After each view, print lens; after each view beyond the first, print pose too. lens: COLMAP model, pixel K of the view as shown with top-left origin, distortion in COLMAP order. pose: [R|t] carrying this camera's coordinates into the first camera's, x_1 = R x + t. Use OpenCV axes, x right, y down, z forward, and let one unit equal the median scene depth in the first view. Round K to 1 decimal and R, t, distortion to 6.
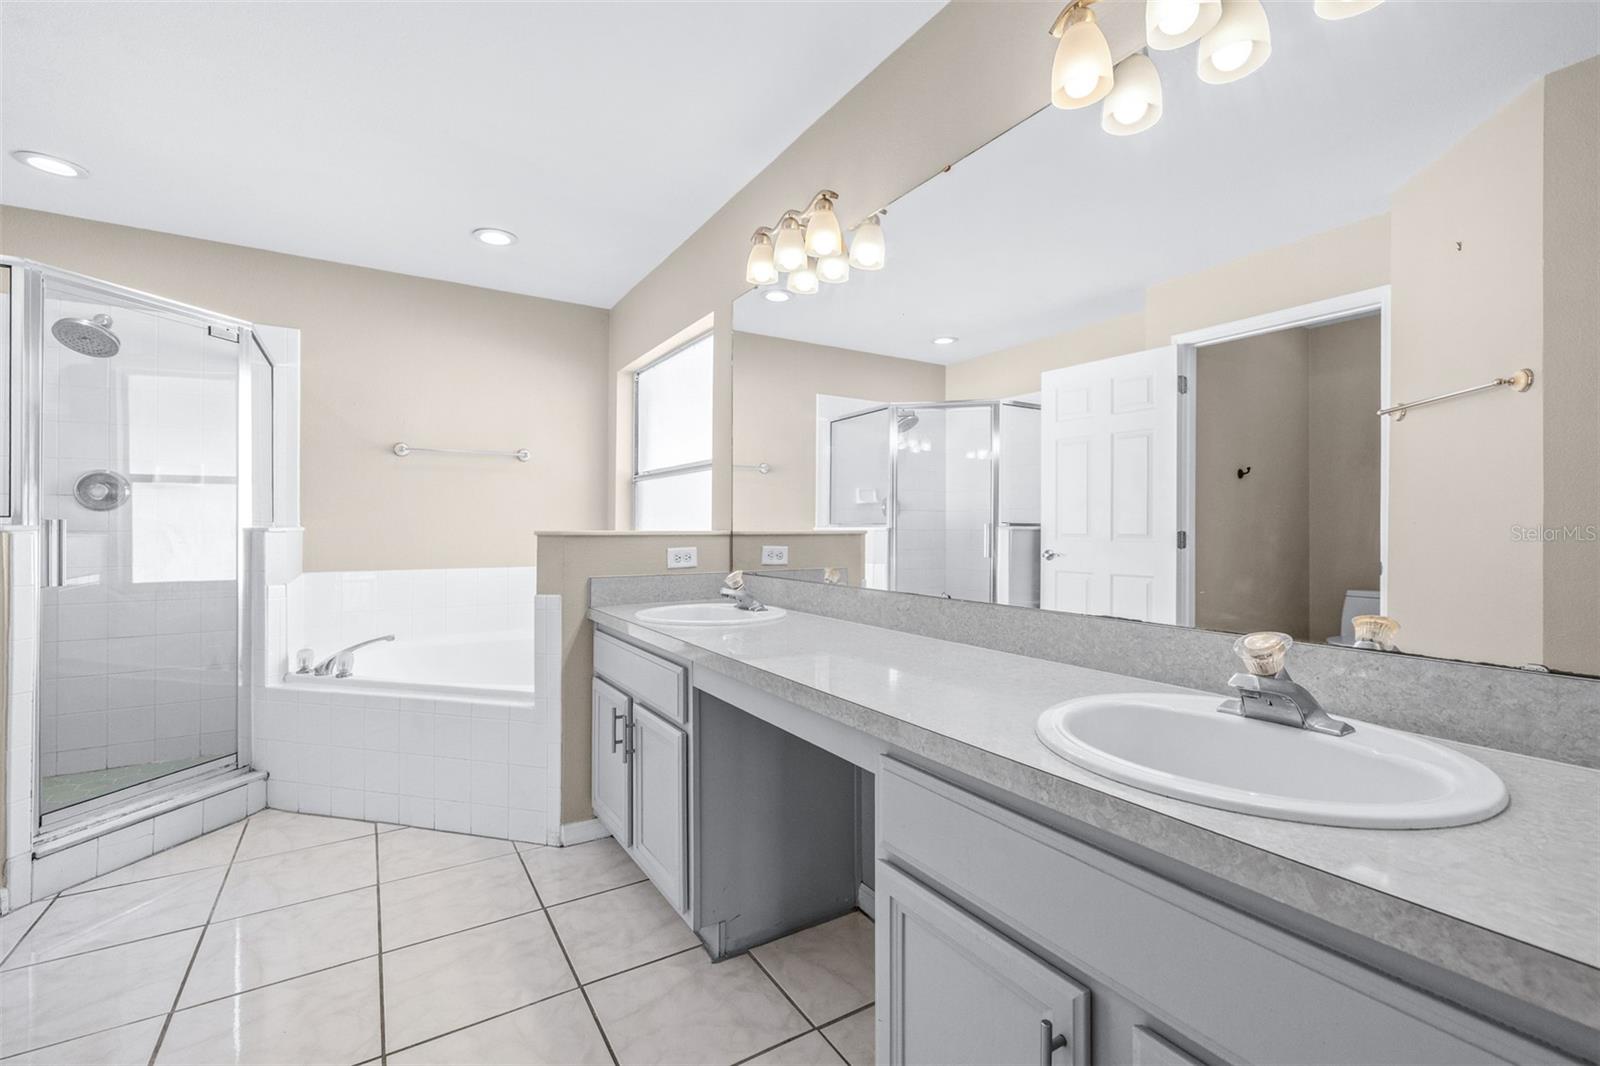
lens RADIAL K [[687.5, 0, 796.0], [0, 687.5, 529.1], [0, 0, 1]] dist [-0.001850, -0.000120]
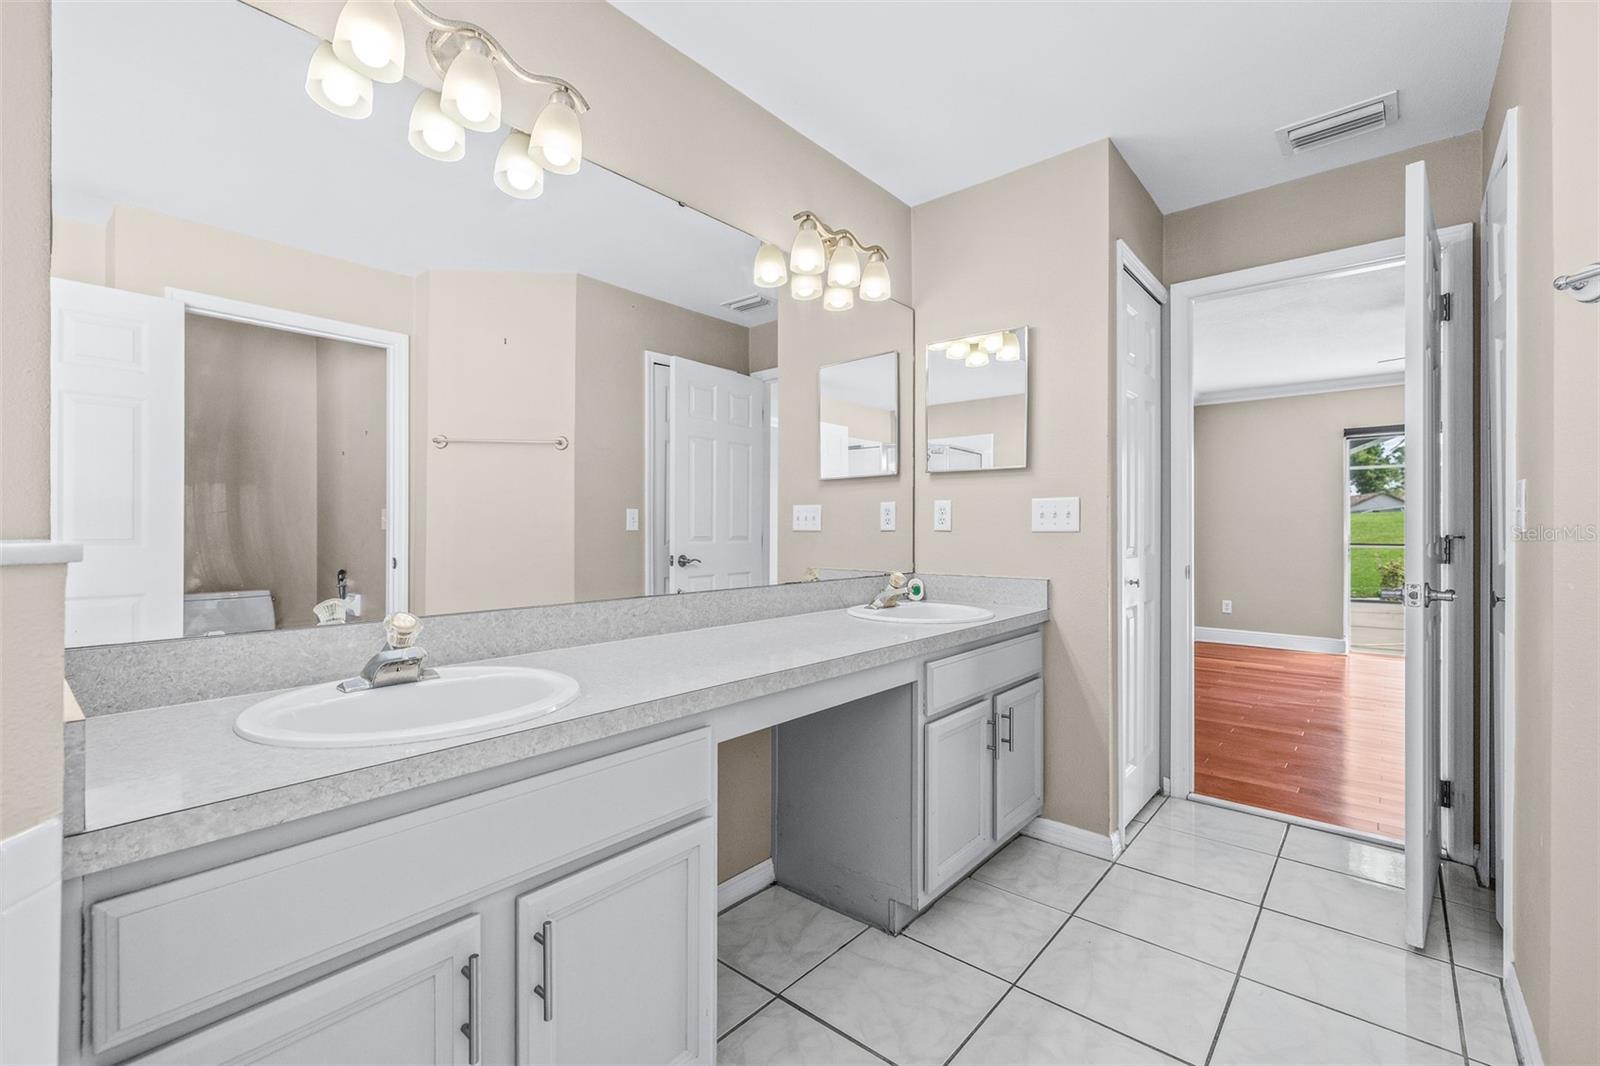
lens RADIAL K [[687.5, 0, 797.0], [0, 687.5, 532.1], [0, 0, 1]] dist [-0.001850, -0.000120]
pose [[-0.297970, -0.002521, 0.954572, -0.909822], [-0.000274, 0.999997, 0.002556, -0.002418], [-0.954575, 0.000500, -0.297970, 1.168494]]
